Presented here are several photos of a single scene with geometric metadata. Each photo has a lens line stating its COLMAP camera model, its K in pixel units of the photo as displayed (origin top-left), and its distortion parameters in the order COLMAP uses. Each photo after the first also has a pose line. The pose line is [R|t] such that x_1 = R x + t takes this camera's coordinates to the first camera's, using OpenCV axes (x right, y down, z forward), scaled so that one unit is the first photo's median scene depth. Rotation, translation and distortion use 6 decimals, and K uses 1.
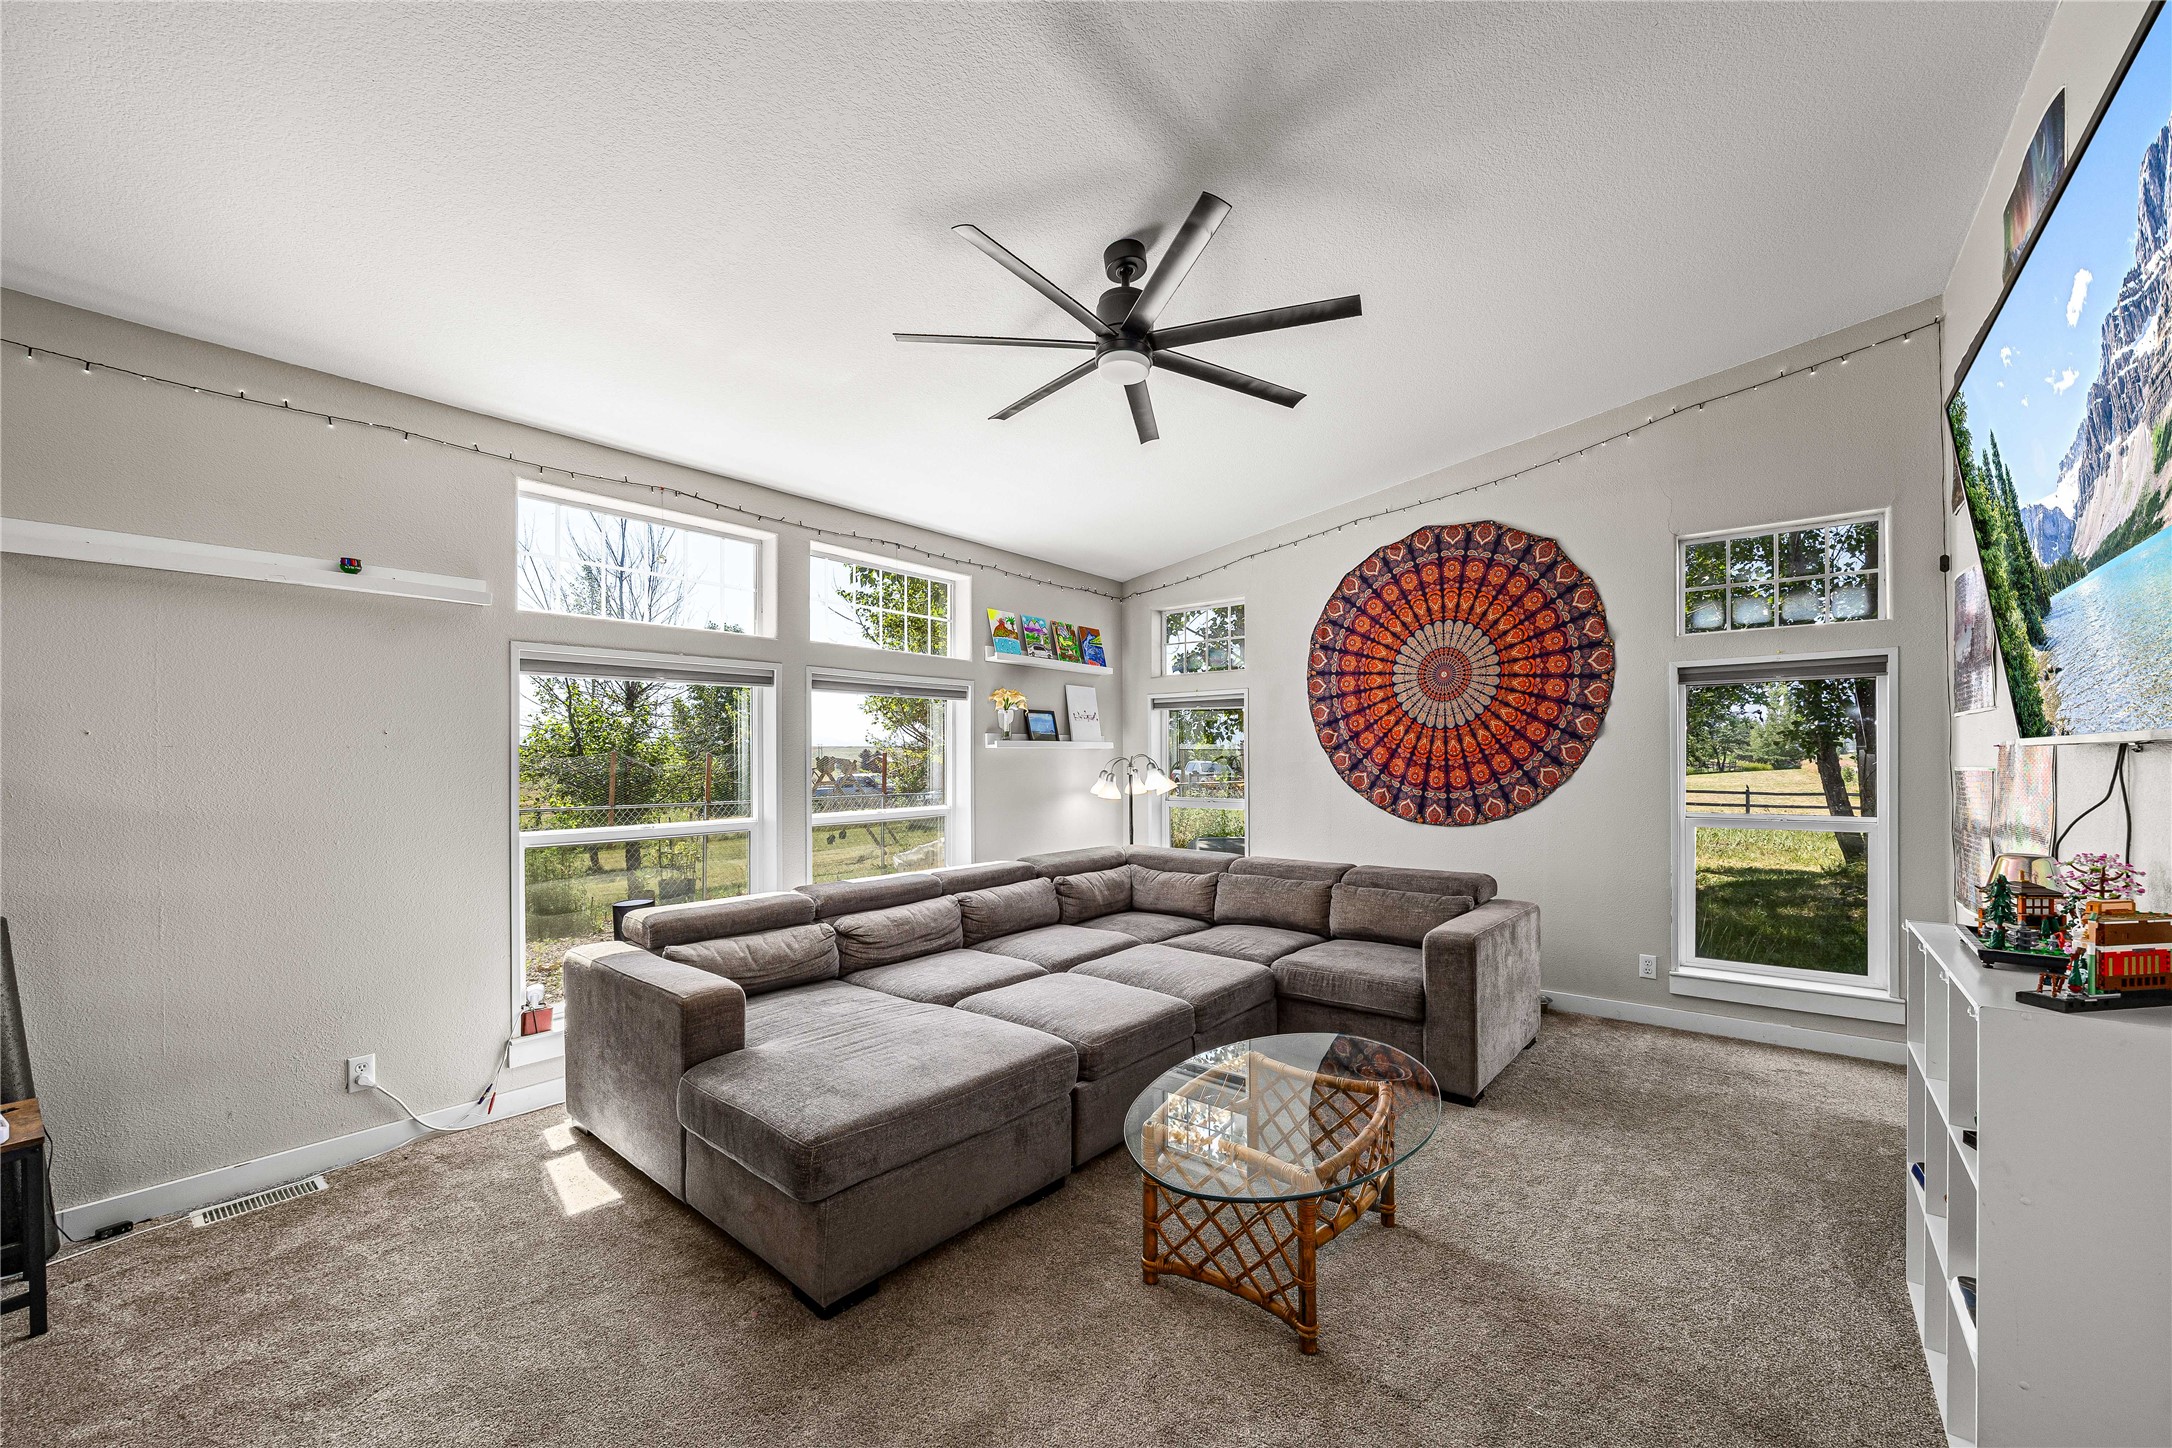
lens RADIAL K [[850.3, 0, 1093.1], [0, 850.3, 760.9], [0, 0, 1]] dist [-0.002176, -0.000452]
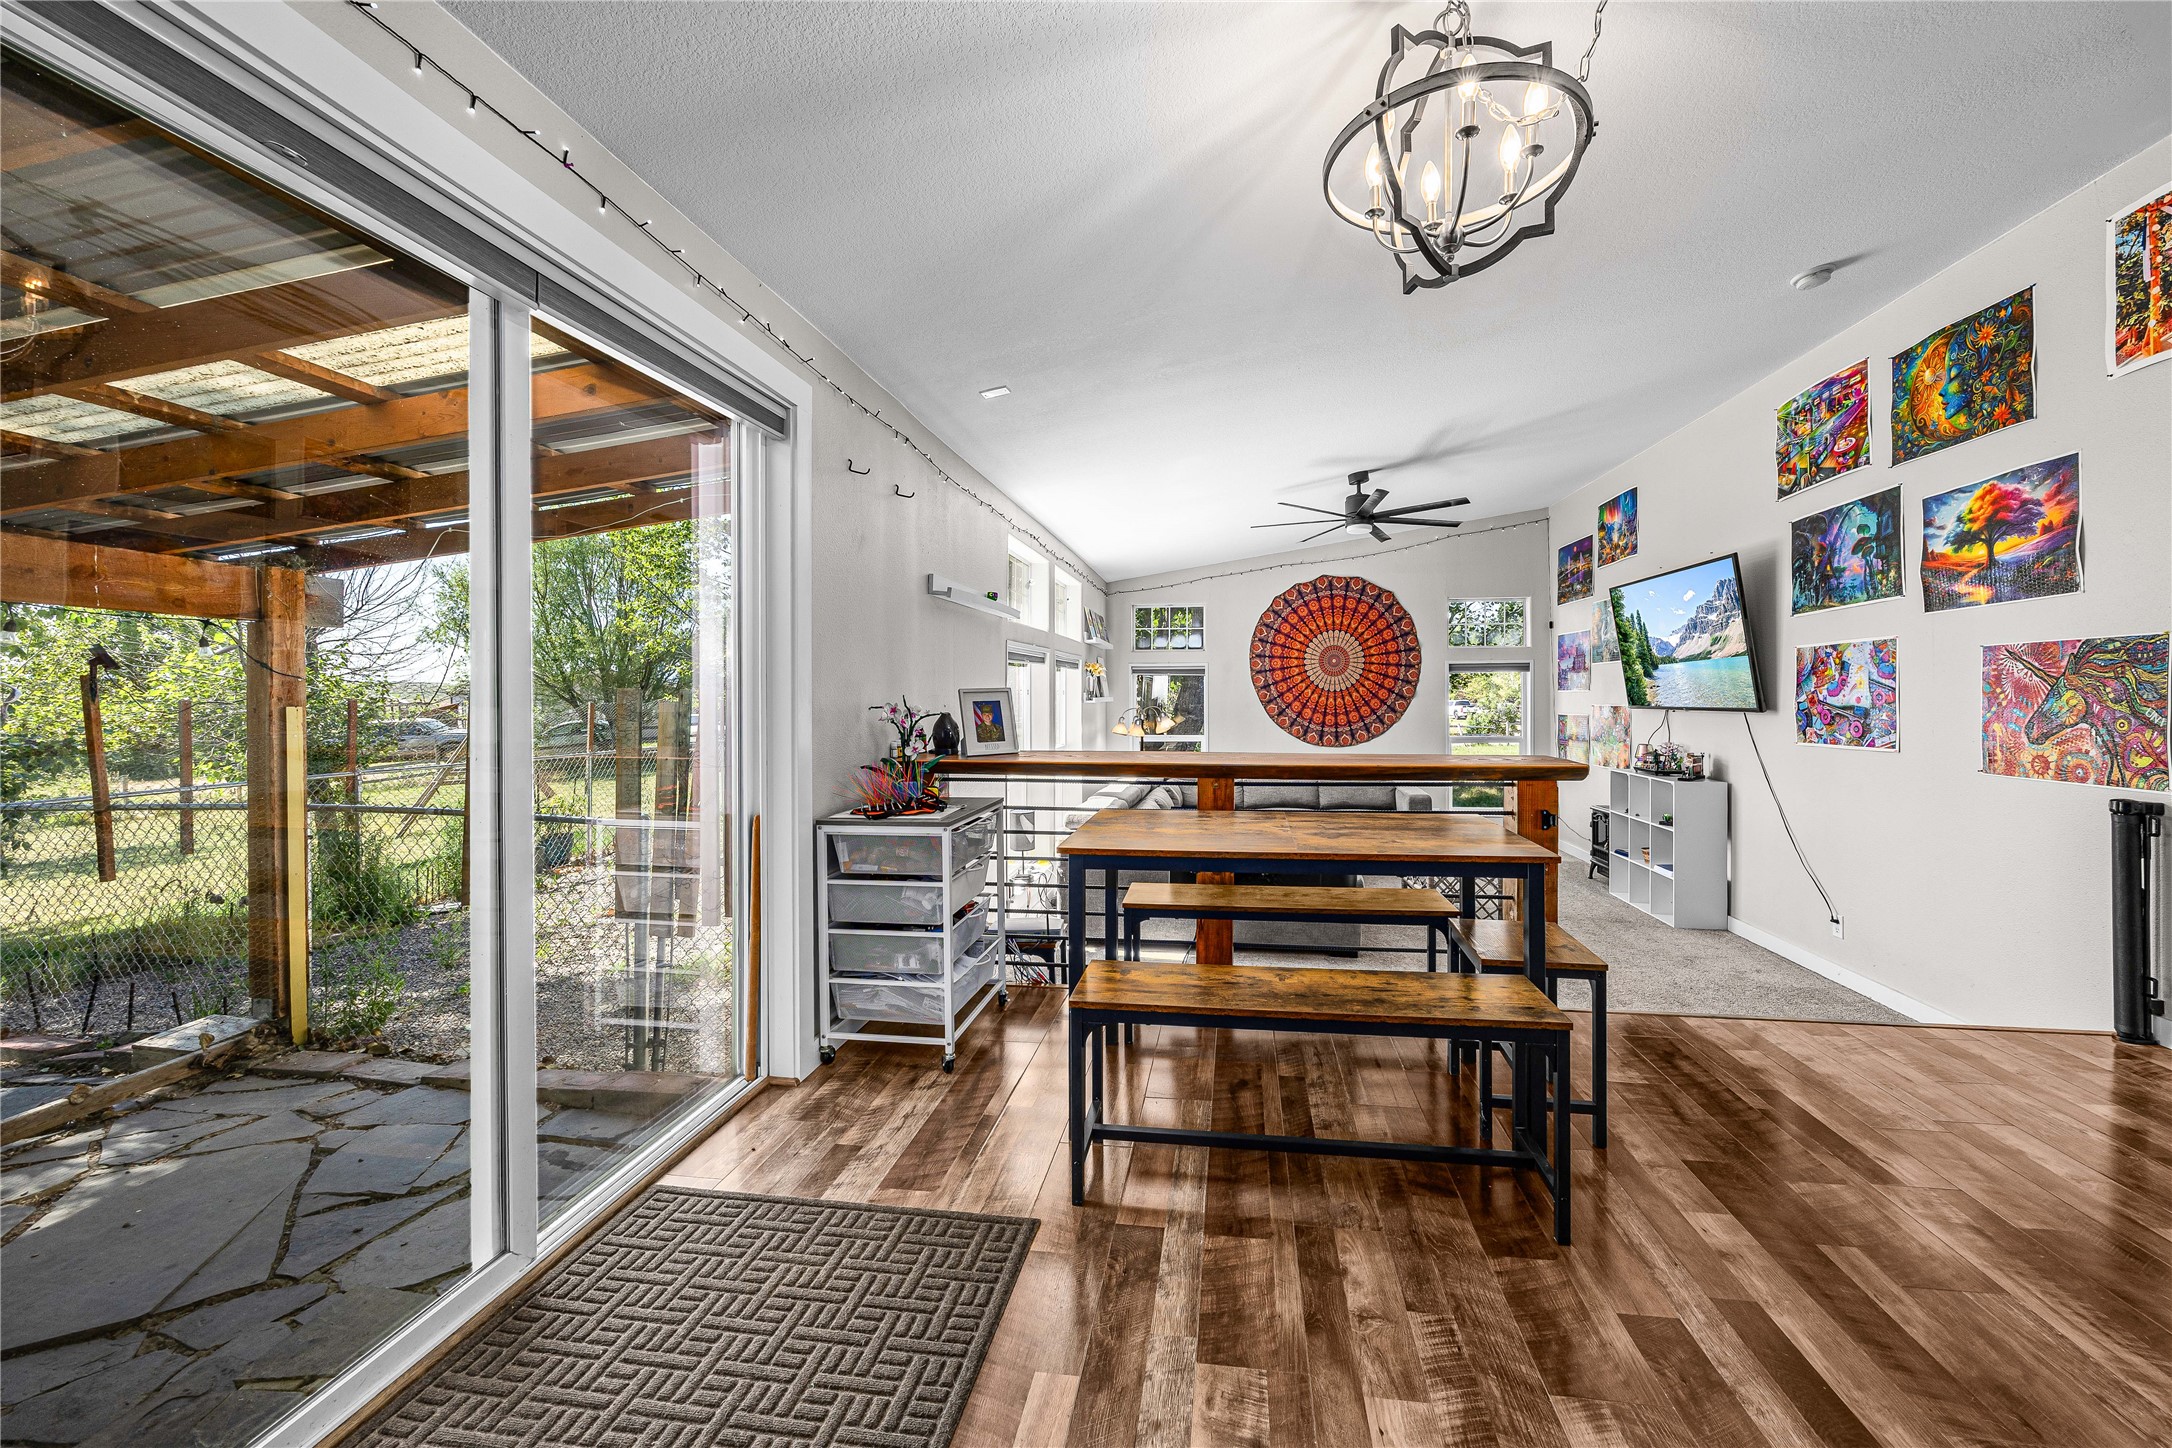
lens RADIAL K [[880.1, 0, 1094.2], [0, 880.1, 700.1], [0, 0, 1]] dist [-0.000331, -0.000028]
pose [[0.857742, -0.002058, 0.514077, -0.958927], [0.001369, 0.999998, 0.001720, -0.024485], [-0.514079, -0.000772, 0.857742, -0.309571]]
